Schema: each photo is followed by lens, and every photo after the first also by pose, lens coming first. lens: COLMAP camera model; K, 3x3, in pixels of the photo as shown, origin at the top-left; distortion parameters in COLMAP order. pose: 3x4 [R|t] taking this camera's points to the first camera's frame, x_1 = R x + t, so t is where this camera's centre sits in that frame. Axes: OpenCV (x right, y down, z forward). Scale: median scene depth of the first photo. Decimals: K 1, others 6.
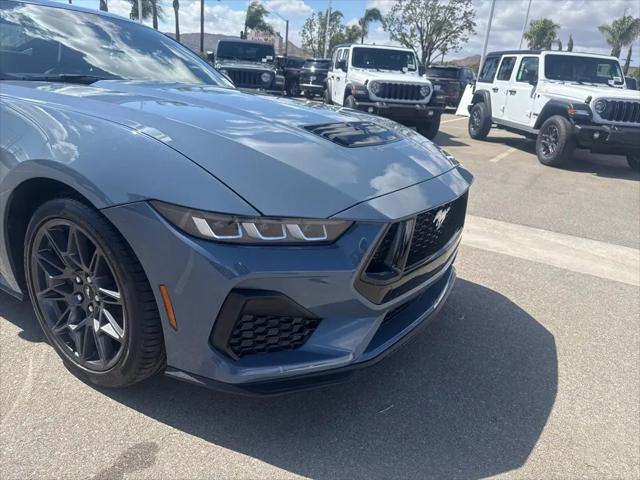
lens RADIAL K [[445.7, 0, 320.0], [0, 445.7, 240.0], [0, 0, 1]] dist [0.042191, -0.054990]
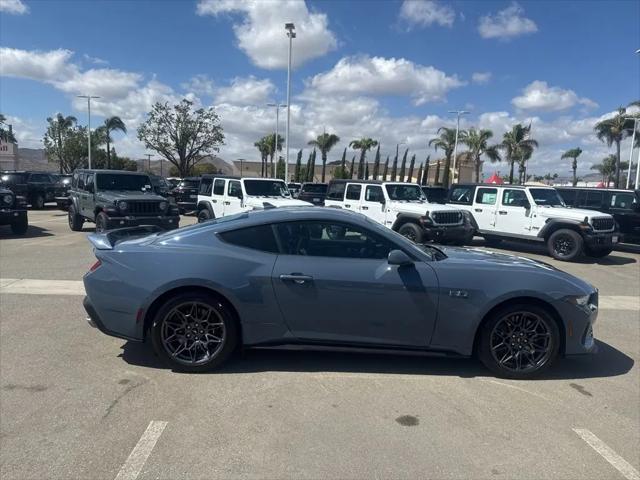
lens RADIAL K [[443.8, 0, 320.0], [0, 443.8, 240.0], [0, 0, 1]] dist [0.034630, -0.059489]
pose [[0.837509, -0.105708, 0.536101, -0.463159], [0.210672, 0.967724, -0.138301, -0.053296], [-0.504178, 0.228770, 0.832748, -0.107930]]
